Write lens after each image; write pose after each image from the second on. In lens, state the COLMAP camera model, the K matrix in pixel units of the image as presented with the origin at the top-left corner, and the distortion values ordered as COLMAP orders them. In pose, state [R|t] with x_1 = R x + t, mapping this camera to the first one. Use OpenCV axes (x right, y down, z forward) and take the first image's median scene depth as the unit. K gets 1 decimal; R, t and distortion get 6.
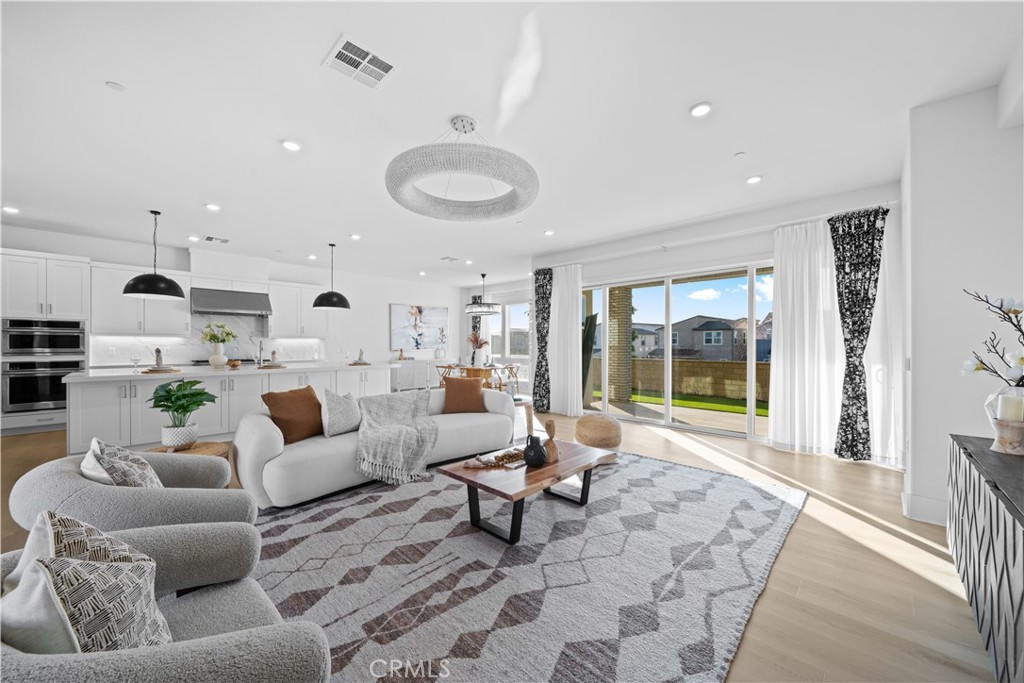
lens RADIAL K [[376.5, 0, 511.6], [0, 376.5, 349.0], [0, 0, 1]] dist [-0.005225, 0.000145]
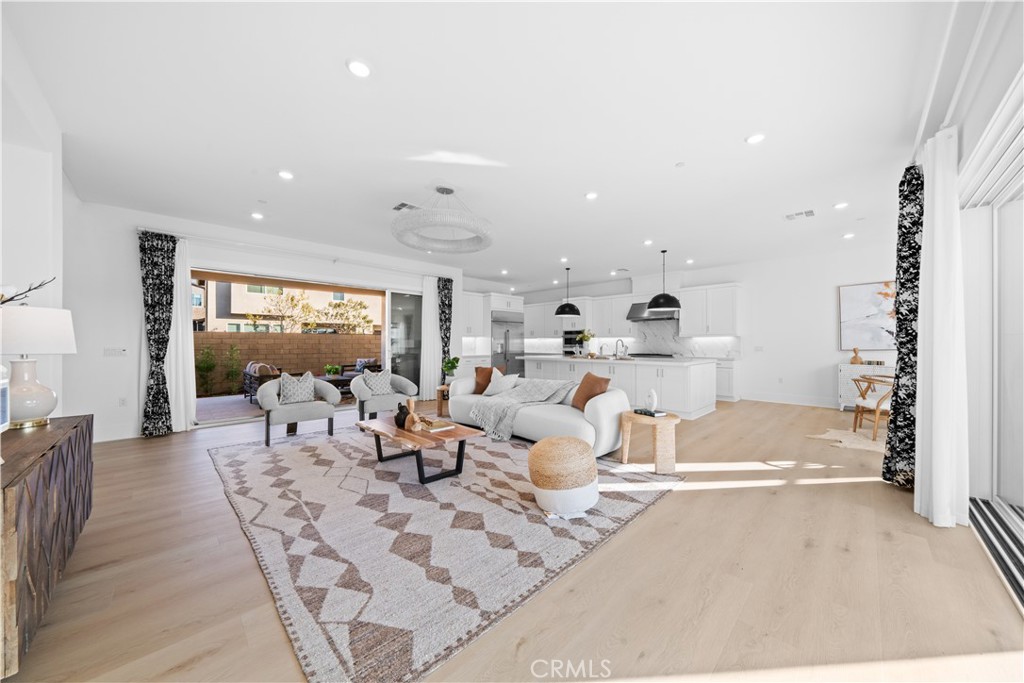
lens RADIAL K [[352.1, 0, 513.5], [0, 352.1, 344.1], [0, 0, 1]] dist [-0.003977, -0.000167]
pose [[-0.015257, -0.000149, -0.999884, 0.804573], [-0.011871, 0.999930, 0.000032, -0.000684], [0.999813, 0.011870, -0.015258, 0.839384]]
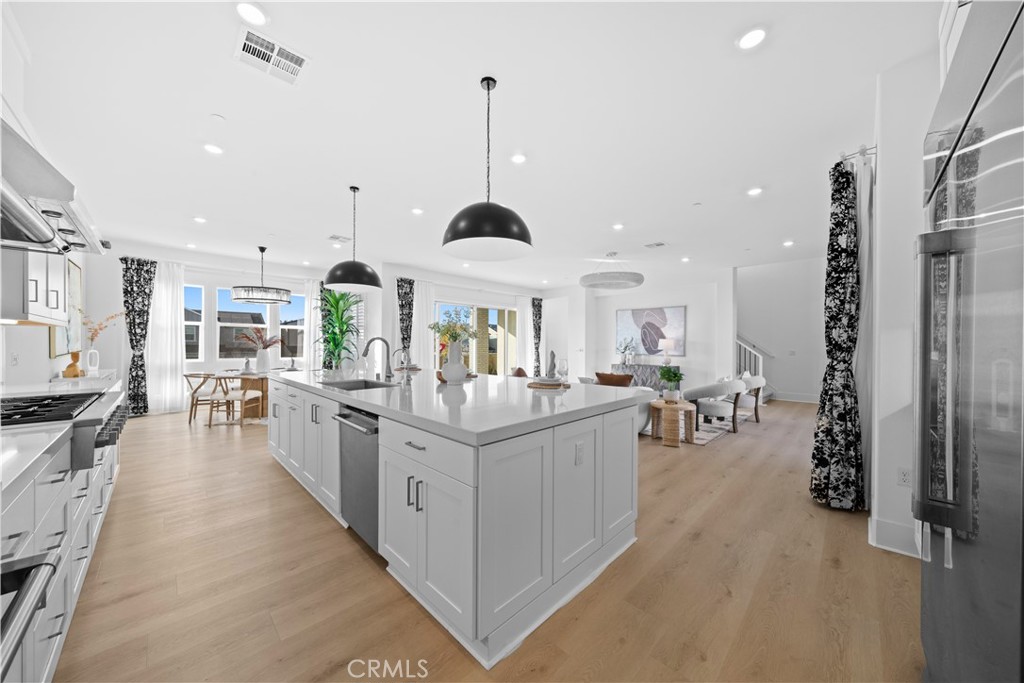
lens RADIAL K [[352.1, 0, 512.4], [0, 352.1, 343.8], [0, 0, 1]] dist [-0.003977, -0.000167]
pose [[0.011829, 0.000168, 0.999930, -1.569265], [0.005434, 0.999985, -0.000232, -0.017191], [-0.999915, 0.005437, 0.011828, 1.045059]]
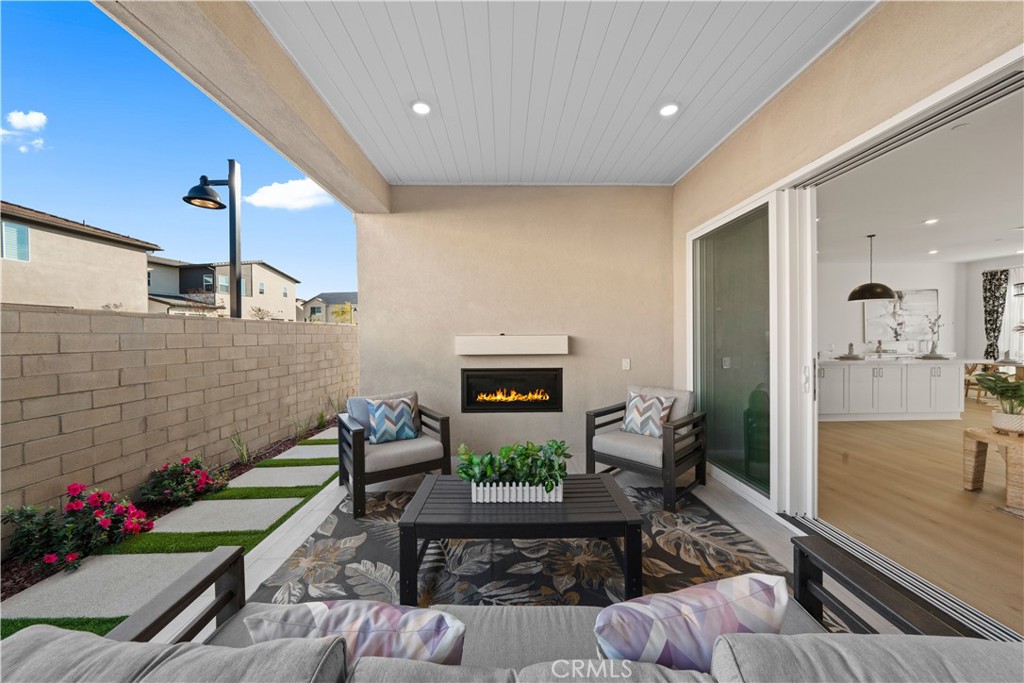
lens RADIAL K [[352.1, 0, 521.5], [0, 352.1, 342.0], [0, 0, 1]] dist [-0.003977, -0.000167]
pose [[0.718092, 0.007914, -0.695903, -0.718313], [-0.000400, 0.999940, 0.010959, -0.010874], [0.695948, -0.007592, 0.718052, -0.446296]]
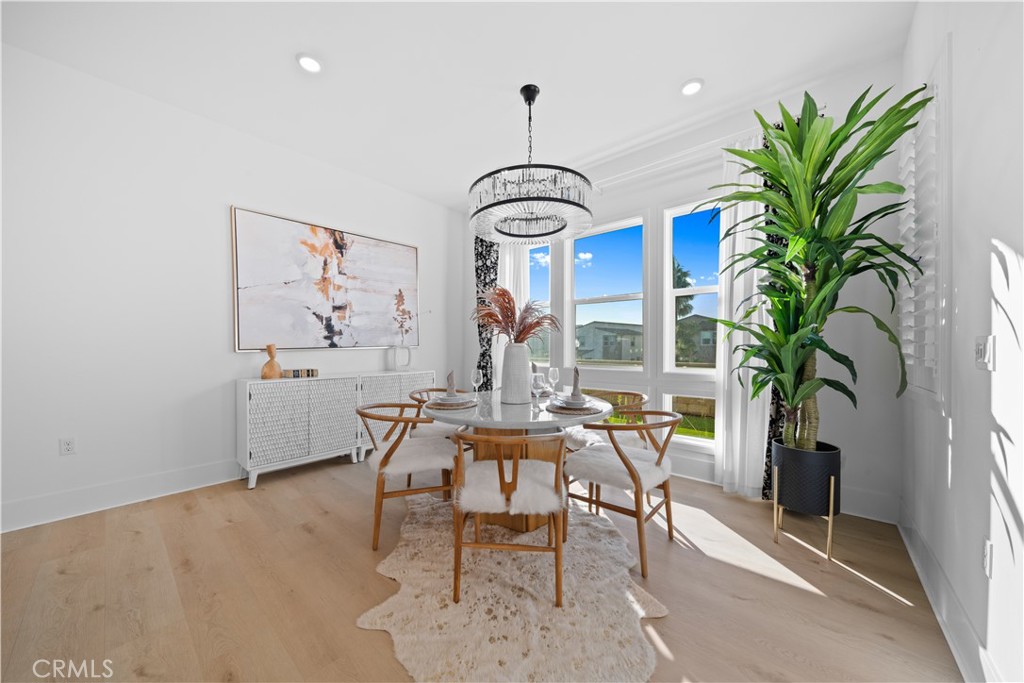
lens RADIAL K [[352.1, 0, 510.0], [0, 352.1, 349.3], [0, 0, 1]] dist [-0.003977, -0.000167]
pose [[0.998445, -0.000646, 0.055744, -0.219150], [0.000713, 0.999999, -0.001181, 0.009120], [-0.055744, 0.001219, 0.998444, 1.501121]]
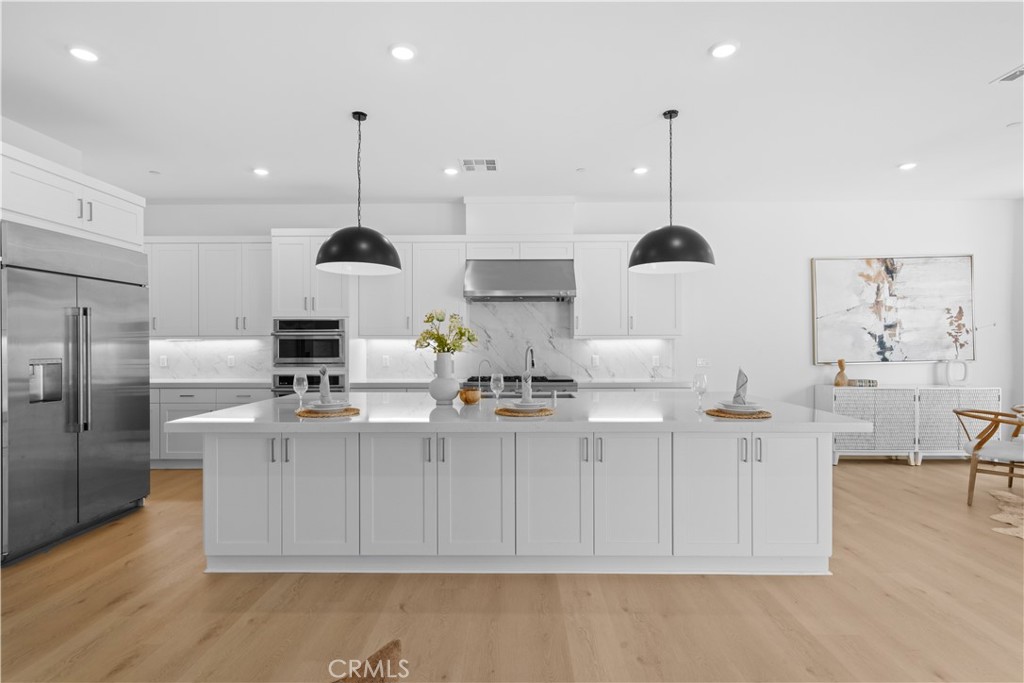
lens RADIAL K [[514.1, 0, 513.2], [0, 514.1, 342.7], [0, 0, 1]] dist [0.002235, 0.000319]
pose [[0.688210, -0.004075, -0.725500, -0.272243], [-0.005093, 0.999932, -0.010448, -0.026627], [0.725493, 0.010885, 0.688143, 0.706018]]
